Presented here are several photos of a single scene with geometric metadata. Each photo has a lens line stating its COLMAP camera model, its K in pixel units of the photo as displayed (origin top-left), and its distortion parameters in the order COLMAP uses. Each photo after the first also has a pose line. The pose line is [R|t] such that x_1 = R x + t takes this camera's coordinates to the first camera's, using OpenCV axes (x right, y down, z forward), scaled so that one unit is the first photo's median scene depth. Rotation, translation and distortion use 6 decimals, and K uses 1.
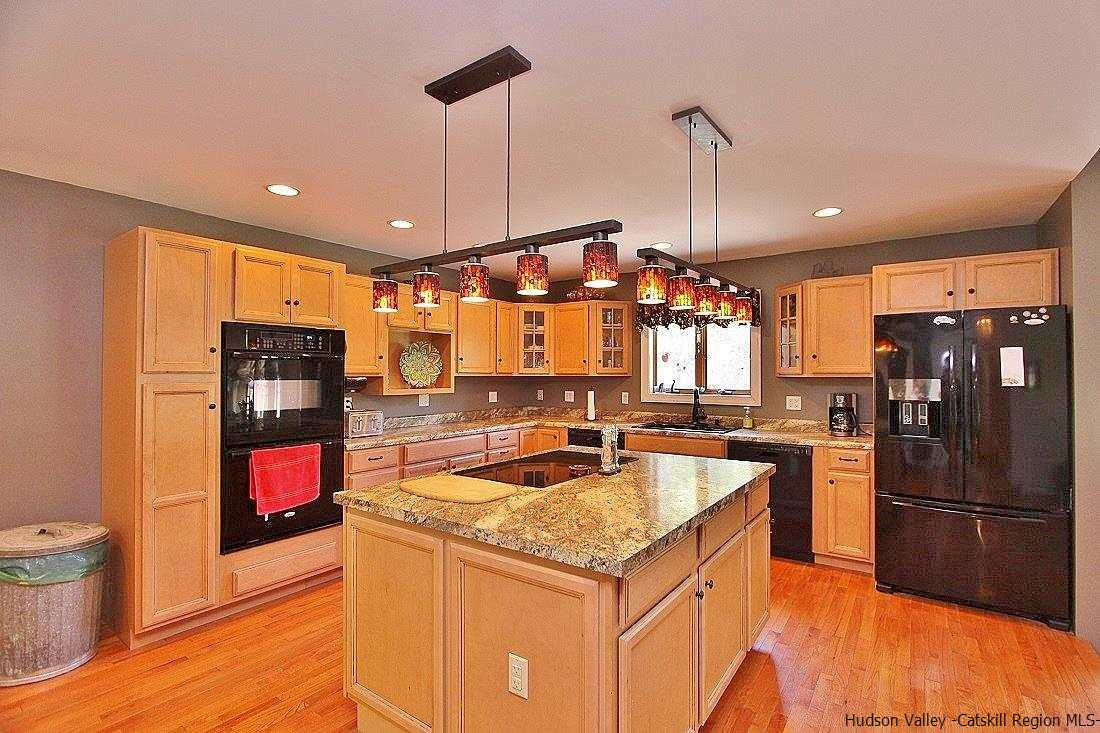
lens RADIAL K [[513.2, 0, 550.0], [0, 513.2, 366.5], [0, 0, 1]] dist [-0.012392, 0.000139]
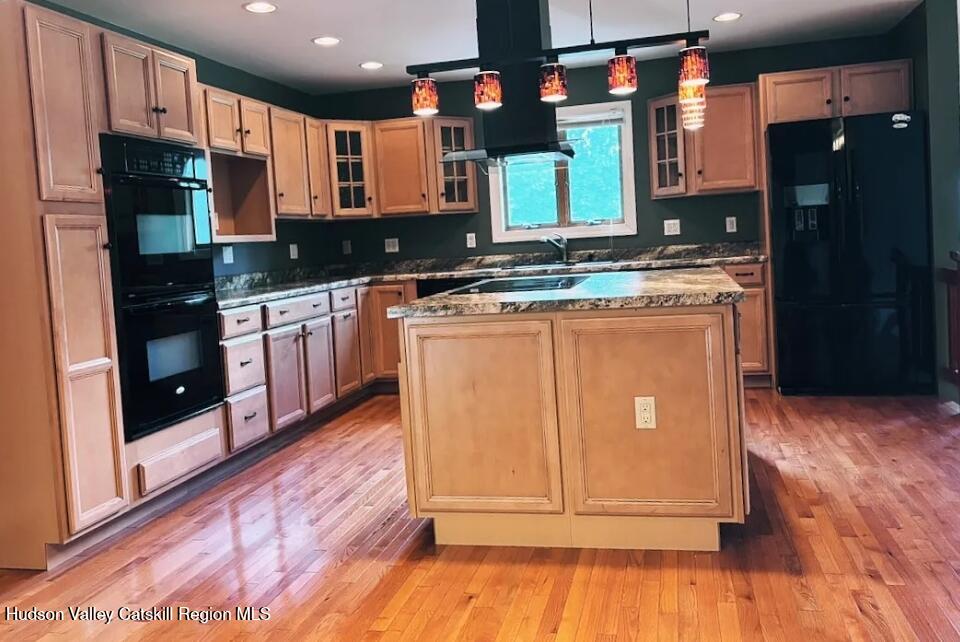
lens RADIAL K [[821.1, 0, 482.7], [0, 821.1, 274.6], [0, 0, 1]] dist [0.051484, -0.004005]
pose [[0.920832, -0.074764, 0.382726, -0.394412], [0.057770, 0.996774, 0.055722, 0.053303], [-0.385658, -0.029201, 0.922180, -0.217787]]
